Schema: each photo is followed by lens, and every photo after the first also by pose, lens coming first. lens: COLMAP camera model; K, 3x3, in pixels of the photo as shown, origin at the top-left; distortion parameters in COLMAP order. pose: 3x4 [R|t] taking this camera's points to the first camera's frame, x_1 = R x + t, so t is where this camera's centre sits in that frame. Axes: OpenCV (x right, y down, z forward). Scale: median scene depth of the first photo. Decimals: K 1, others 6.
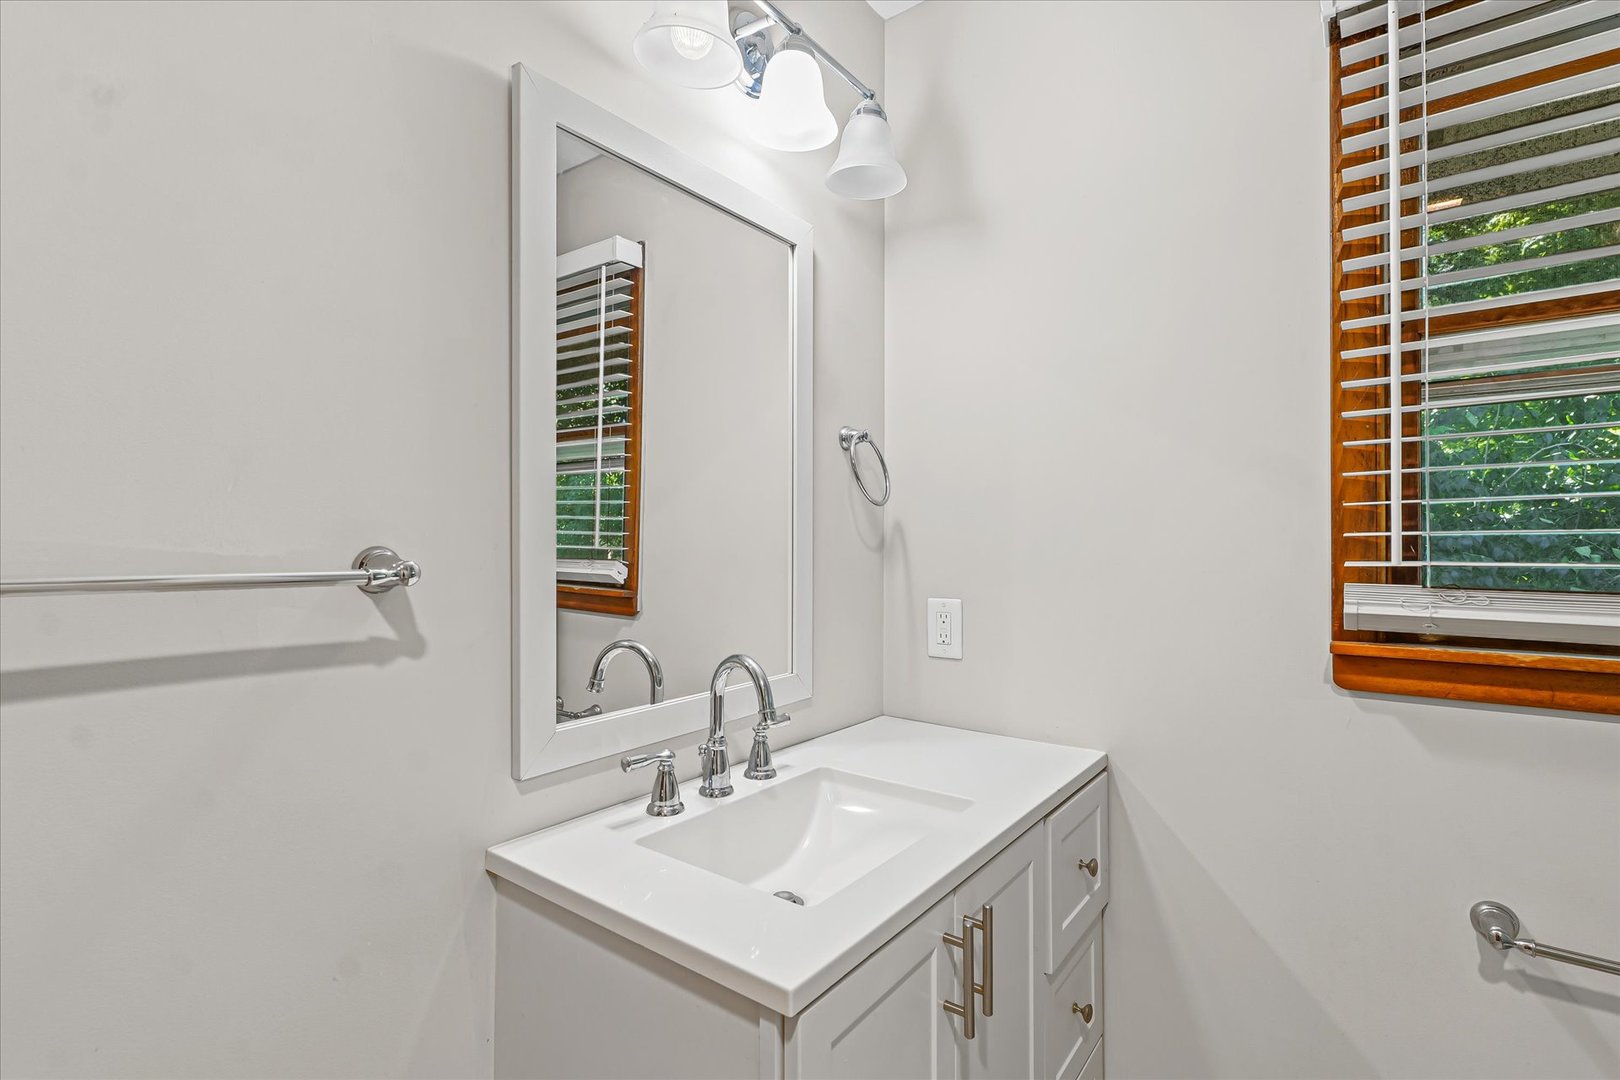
lens RADIAL K [[738.8, 0, 810.0], [0, 738.8, 540.0], [0, 0, 1]] dist [0.000682, -0.000263]
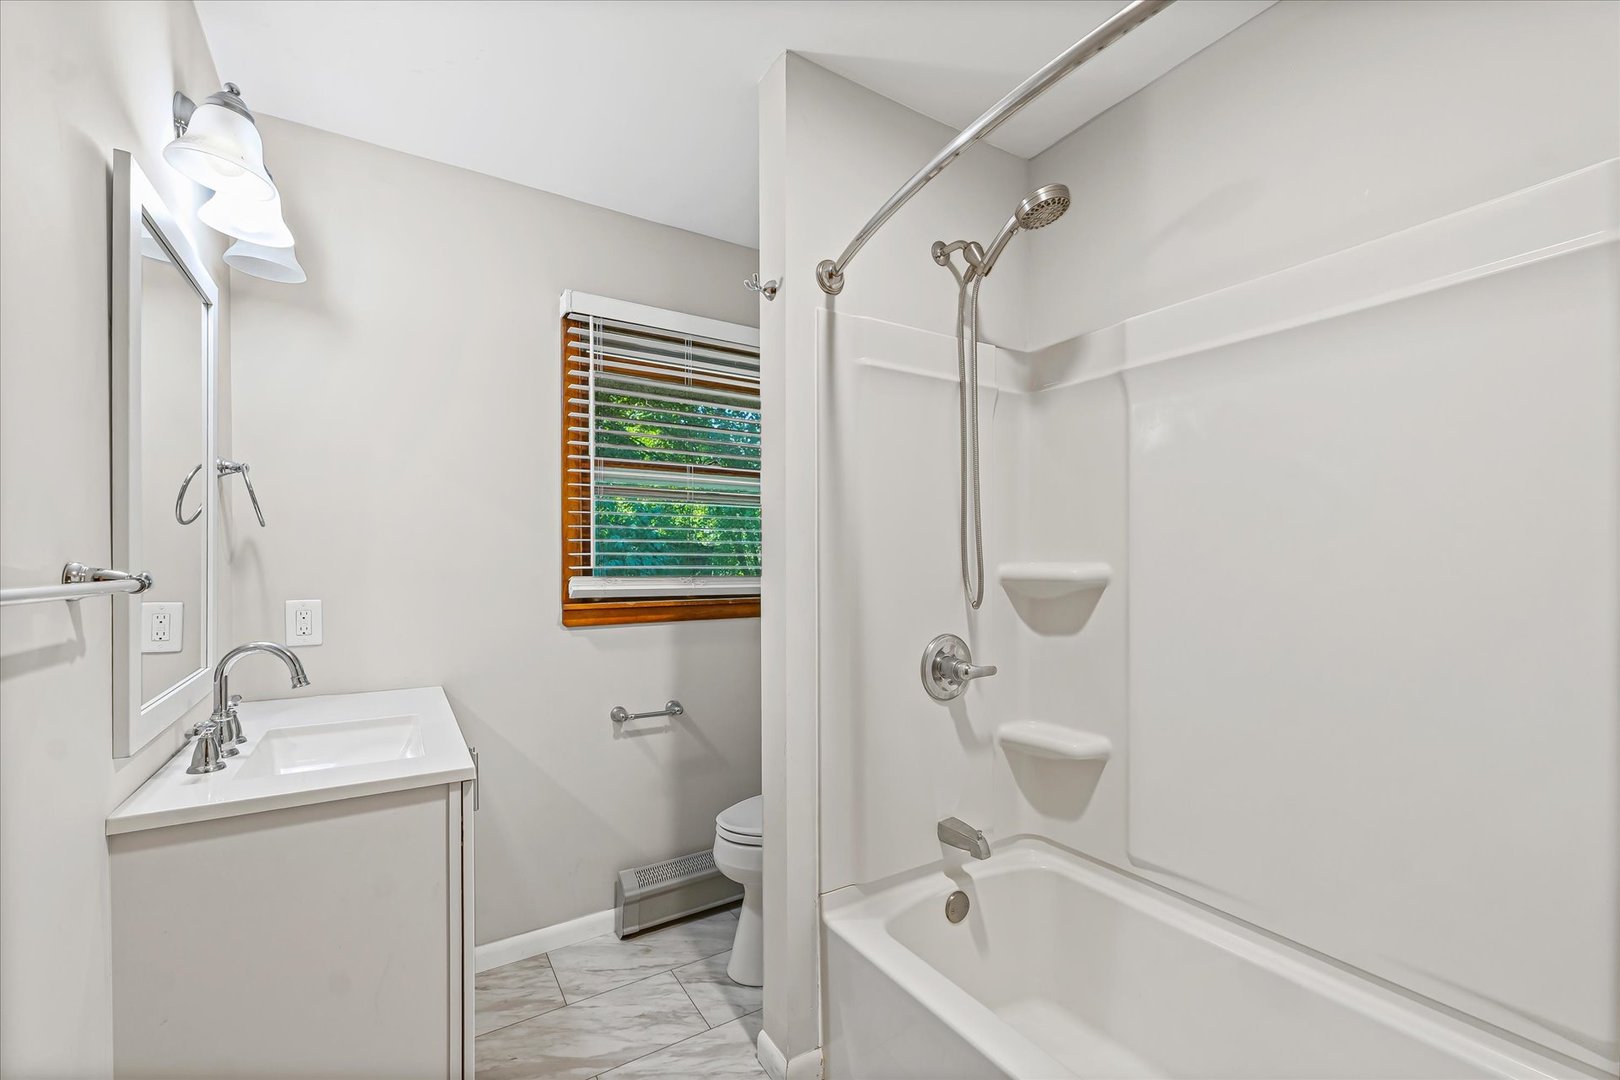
lens RADIAL K [[667.9, 0, 812.8], [0, 667.9, 551.6], [0, 0, 1]] dist [0.004687, -0.000045]
pose [[0.357143, 0.012286, 0.933969, -0.831935], [-0.007264, 0.999920, -0.010376, 0.000642], [-0.934022, -0.003079, 0.357203, -0.350440]]
